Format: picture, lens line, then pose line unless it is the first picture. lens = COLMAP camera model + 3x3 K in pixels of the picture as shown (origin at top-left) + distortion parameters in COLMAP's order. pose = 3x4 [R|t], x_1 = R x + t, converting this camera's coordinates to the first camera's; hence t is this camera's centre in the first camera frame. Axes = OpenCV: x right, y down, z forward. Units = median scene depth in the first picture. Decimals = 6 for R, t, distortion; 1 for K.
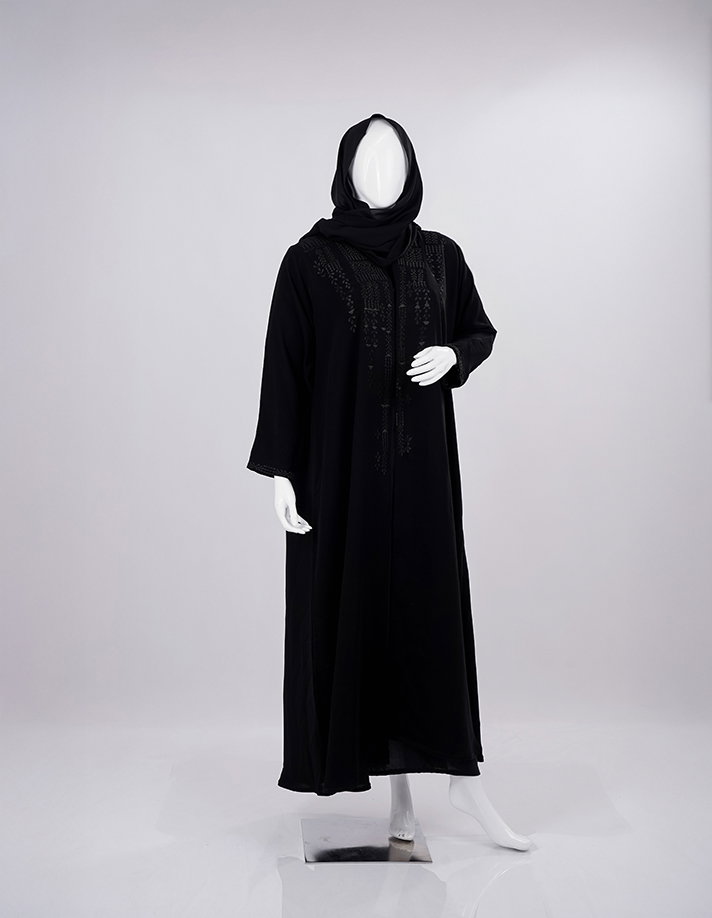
lens RADIAL K [[1486.6, 0, 358.5], [0, 1486.6, 402.9], [0, 0, 1]] dist [0.025934, 0.079021]
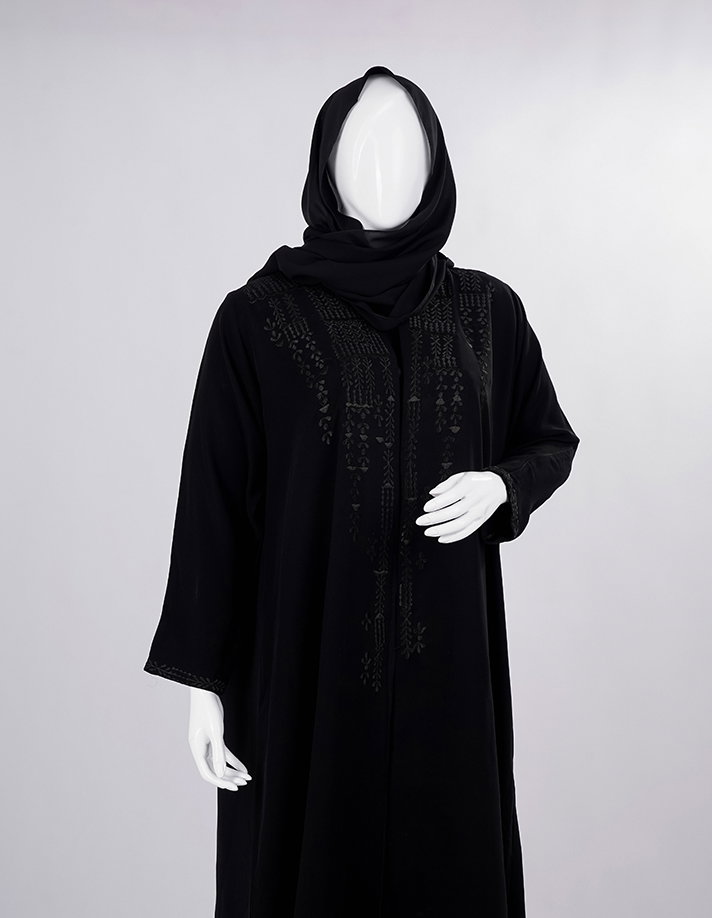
lens RADIAL K [[1622.2, 0, 356.0], [0, 1622.2, 459.0], [0, 0, 1]] dist [0.002291, -0.000476]
pose [[0.998509, 0.018894, -0.051217, 0.039290], [-0.018456, 0.999789, 0.009021, -0.046957], [0.051377, -0.008062, 0.998647, 0.367387]]
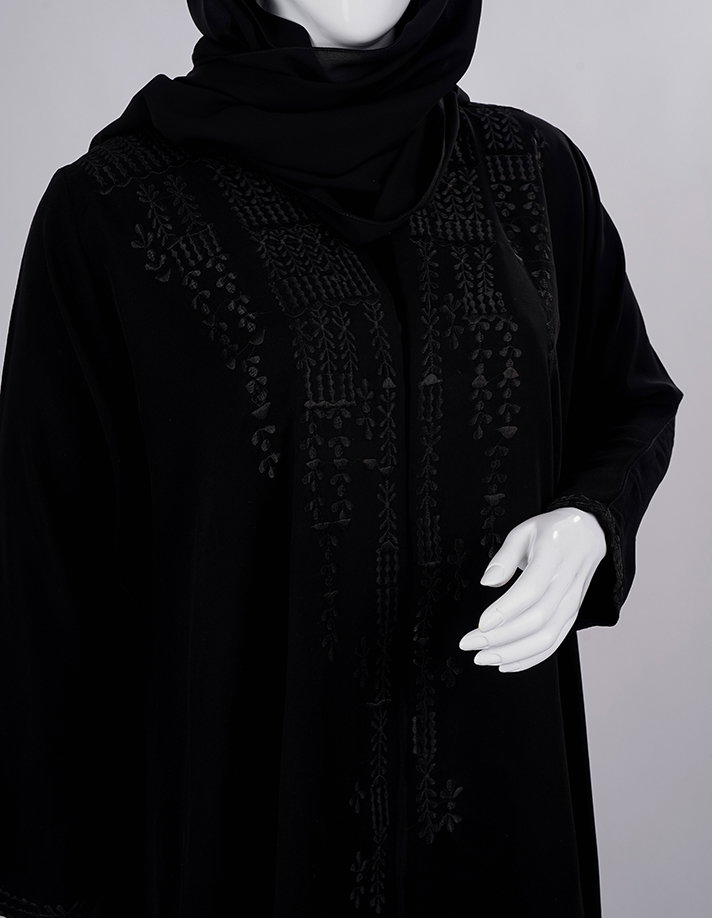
lens RADIAL K [[1486.6, 0, 358.5], [0, 1486.6, 402.9], [0, 0, 1]] dist [0.025934, 0.079021]
pose [[0.998213, -0.024391, 0.054560, -0.001525], [0.015624, 0.987682, 0.155693, -0.106689], [-0.057685, -0.154562, 0.986298, 0.695330]]
